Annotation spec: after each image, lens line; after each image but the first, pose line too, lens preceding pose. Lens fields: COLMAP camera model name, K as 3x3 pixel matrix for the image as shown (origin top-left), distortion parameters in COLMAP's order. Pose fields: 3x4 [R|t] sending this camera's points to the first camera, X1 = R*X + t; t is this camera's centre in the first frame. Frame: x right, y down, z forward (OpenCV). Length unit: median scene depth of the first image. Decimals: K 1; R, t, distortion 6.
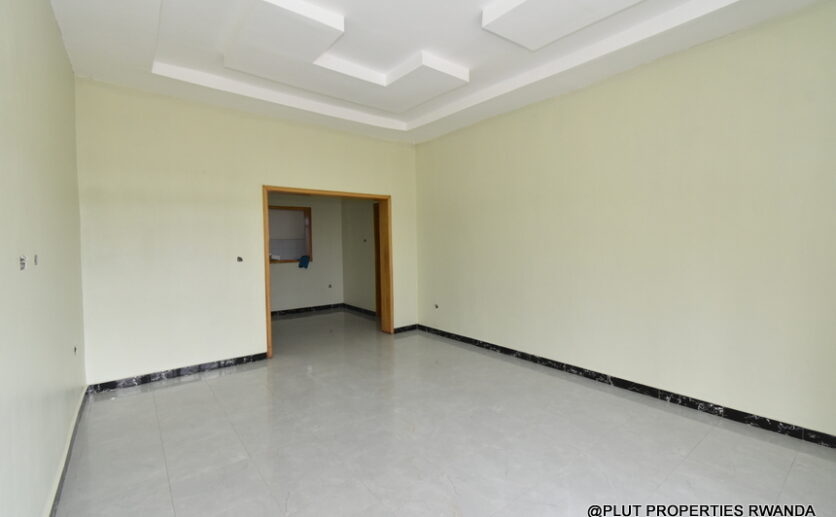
lens RADIAL K [[363.1, 0, 416.7], [0, 363.1, 257.1], [0, 0, 1]] dist [0.003252, -0.000511]
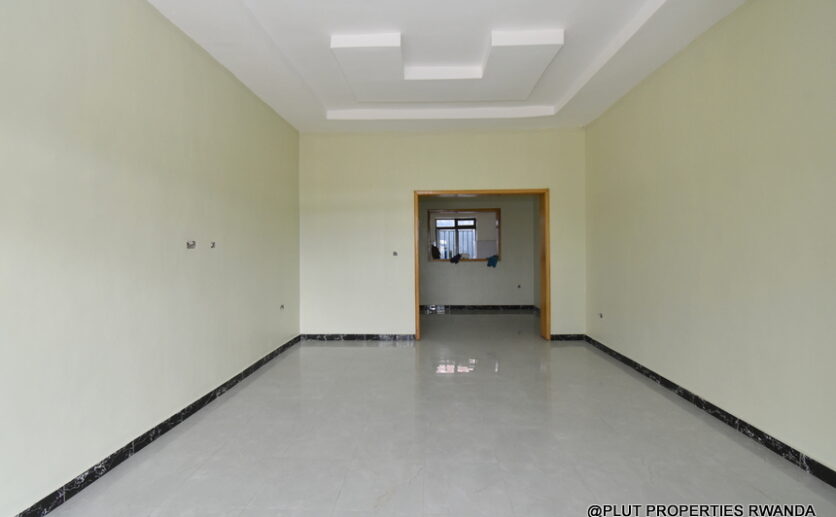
lens RADIAL K [[363.1, 0, 415.1], [0, 363.1, 257.0], [0, 0, 1]] dist [0.003252, -0.000511]
pose [[0.766876, 0.017156, -0.641565, 0.312970], [-0.024965, 0.999683, -0.003108, 0.017535], [0.641309, 0.018400, 0.767062, 0.101818]]
